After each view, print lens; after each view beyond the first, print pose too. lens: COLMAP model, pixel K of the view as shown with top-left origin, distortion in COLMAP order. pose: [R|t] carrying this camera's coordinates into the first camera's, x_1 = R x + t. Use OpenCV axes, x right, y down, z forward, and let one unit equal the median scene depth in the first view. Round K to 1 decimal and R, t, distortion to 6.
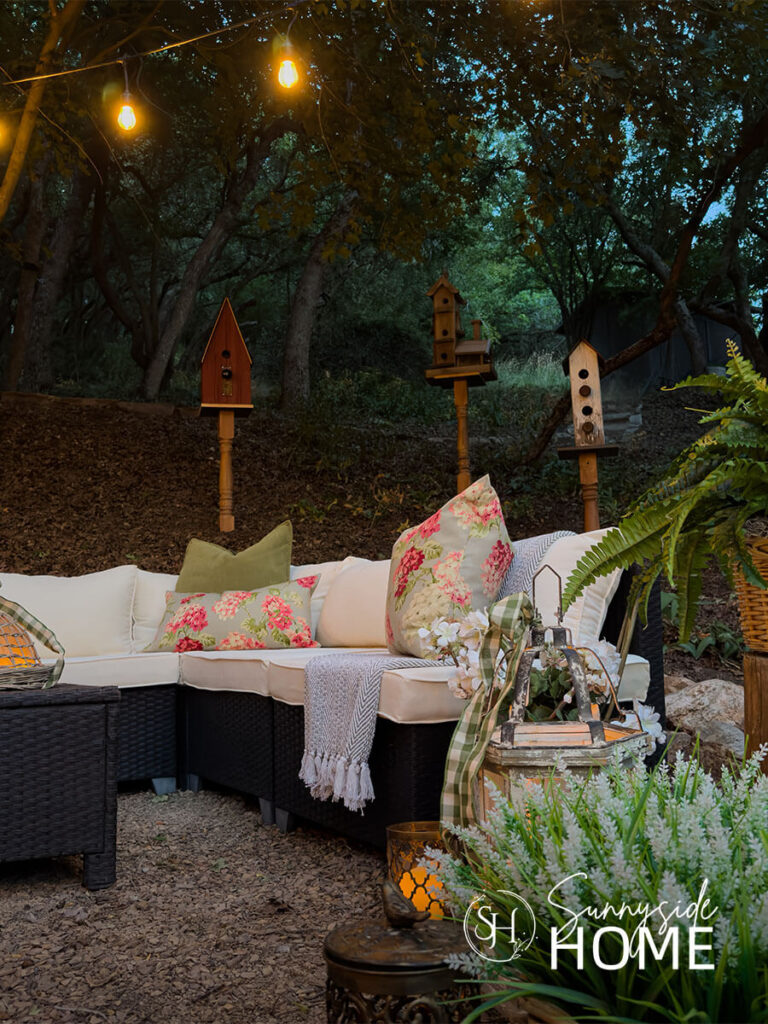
lens RADIAL K [[1275.8, 0, 384.0], [0, 1275.8, 512.0], [0, 0, 1]] dist [0.017401, 0.003177]
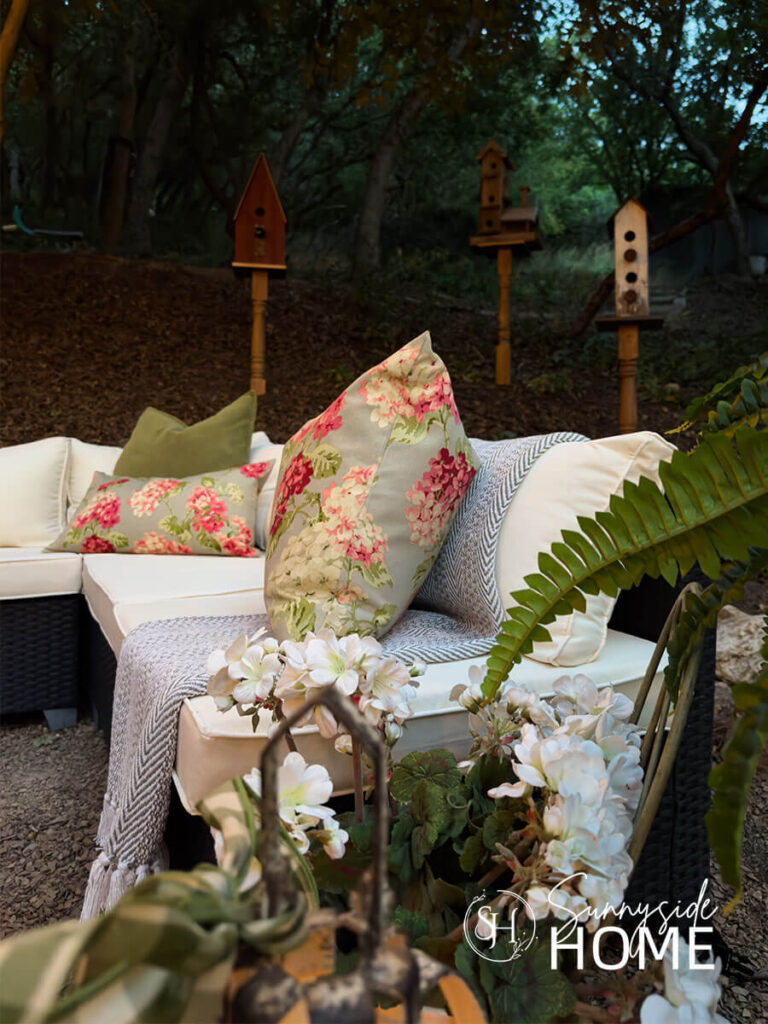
lens RADIAL K [[1015.3, 0, 384.0], [0, 1015.3, 512.0], [0, 0, 1]] dist [-0.009028, -0.010970]
pose [[0.996171, 0.045216, -0.074821, 0.069182], [-0.034903, 0.990391, 0.133817, -0.006751], [0.080152, -0.130694, 0.988177, 0.381094]]
